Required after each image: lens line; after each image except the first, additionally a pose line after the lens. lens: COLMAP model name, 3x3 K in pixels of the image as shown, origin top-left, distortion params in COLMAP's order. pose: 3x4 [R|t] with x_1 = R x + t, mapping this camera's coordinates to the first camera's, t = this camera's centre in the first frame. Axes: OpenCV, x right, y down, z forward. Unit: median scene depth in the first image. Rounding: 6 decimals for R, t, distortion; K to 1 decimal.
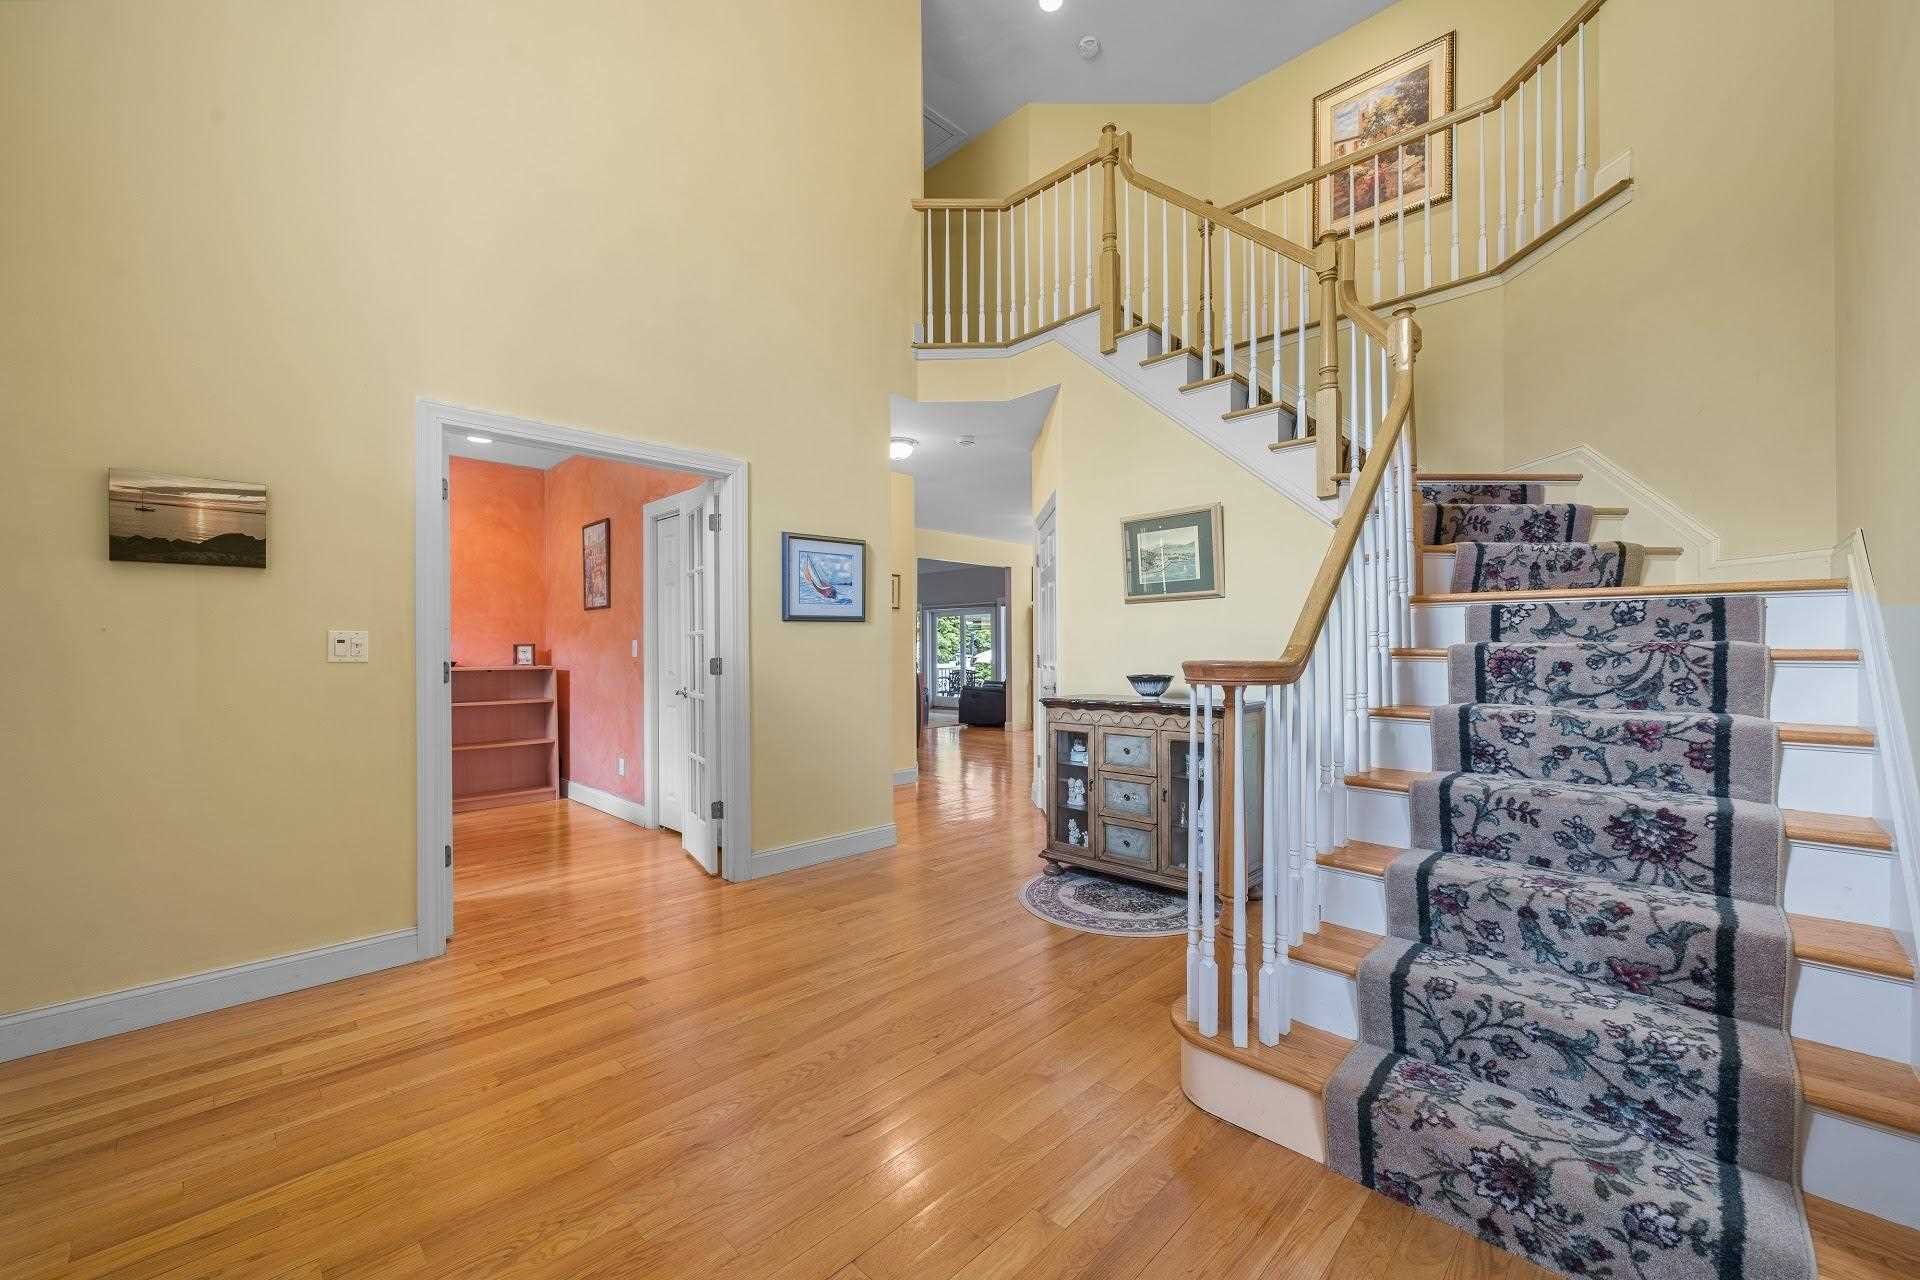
lens RADIAL K [[751.3, 0, 957.9], [0, 751.3, 648.2], [0, 0, 1]] dist [0.002800, 0.000253]
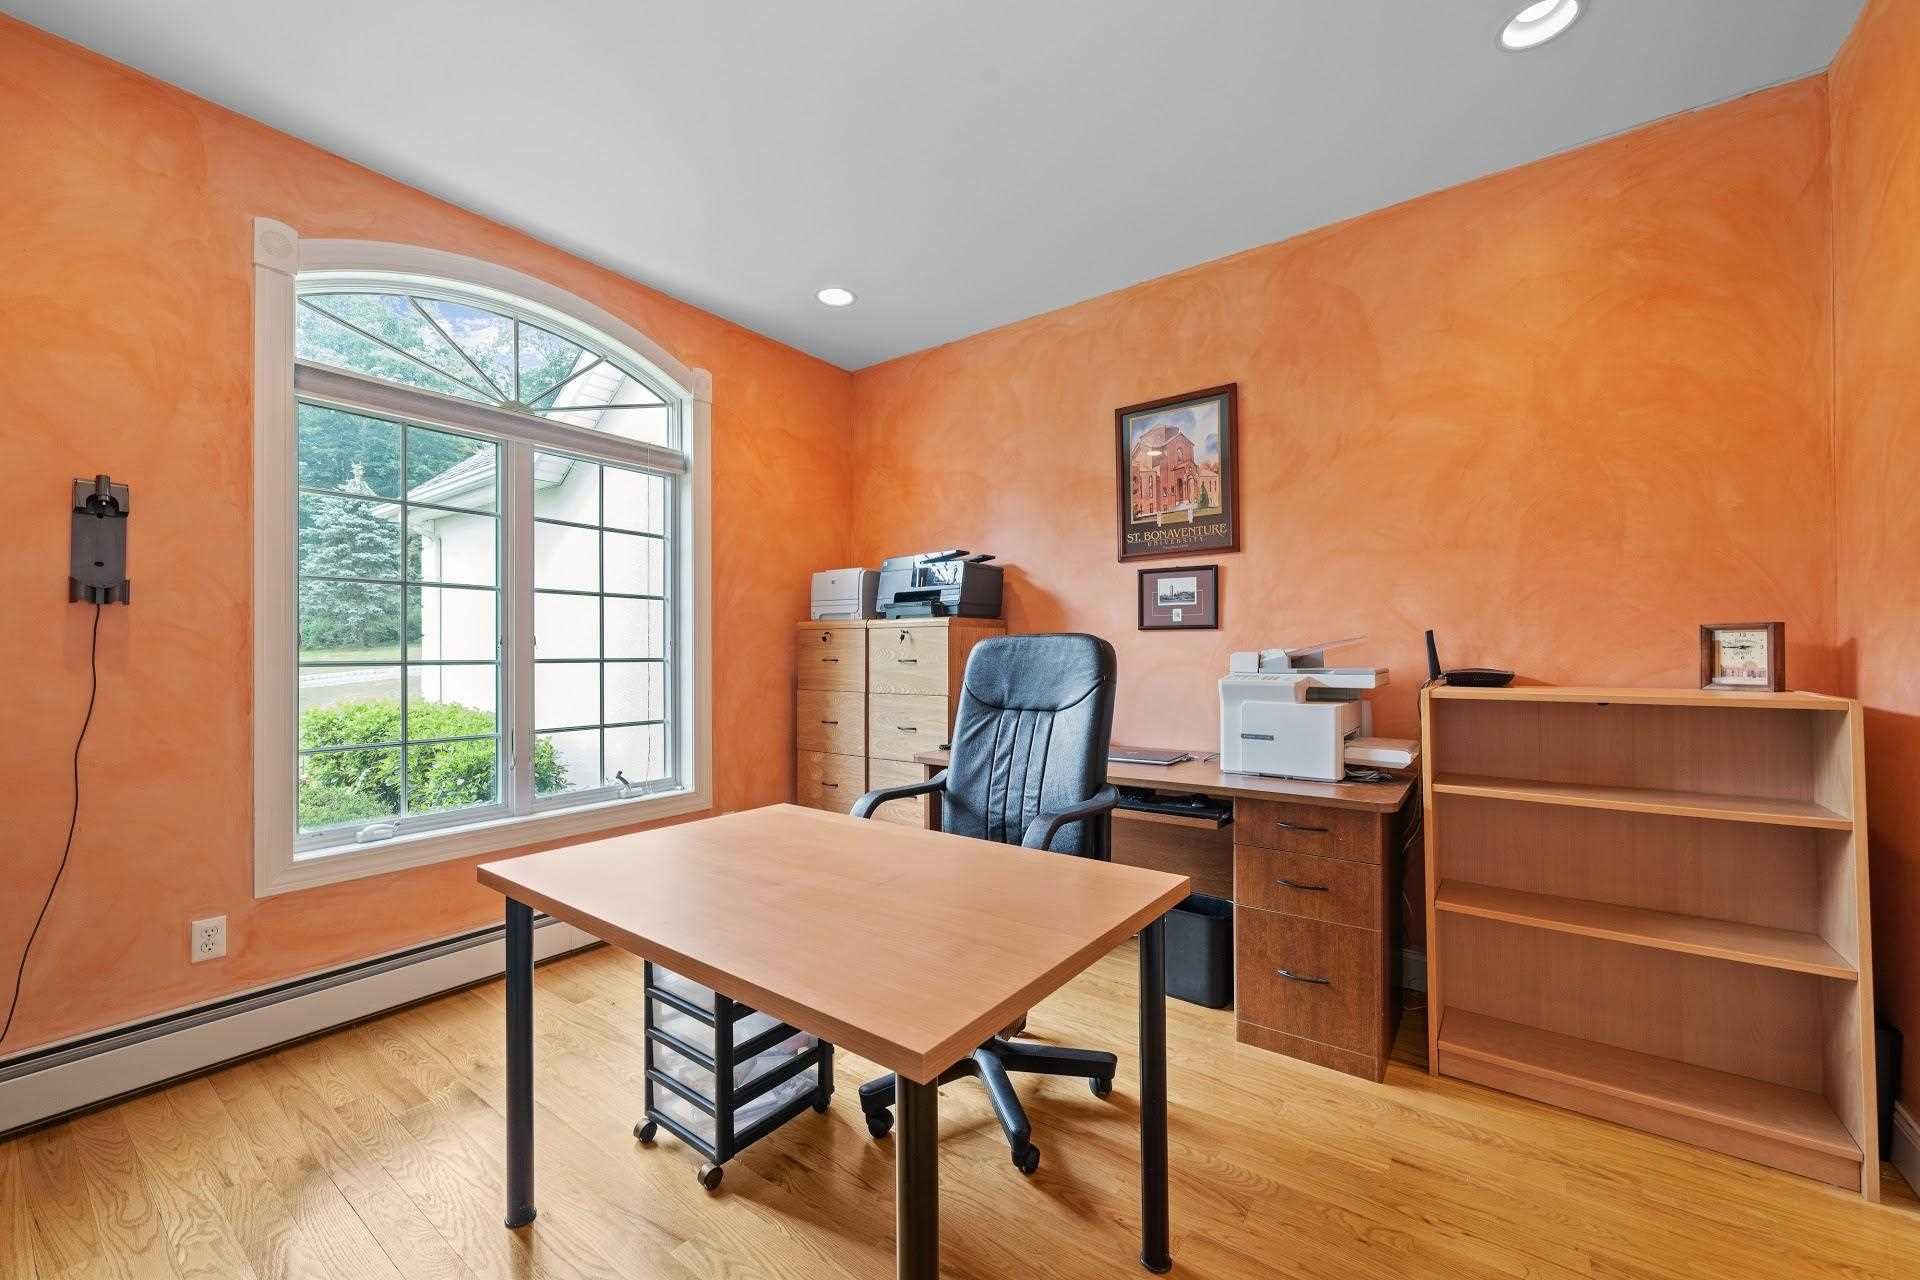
lens RADIAL K [[751.3, 0, 957.5], [0, 751.3, 647.9], [0, 0, 1]] dist [0.002800, 0.000253]
pose [[0.144658, -0.002253, -0.989479, -0.302167], [0.002842, 0.999994, -0.001862, 0.004099], [0.989478, -0.002543, 0.144664, 0.616176]]
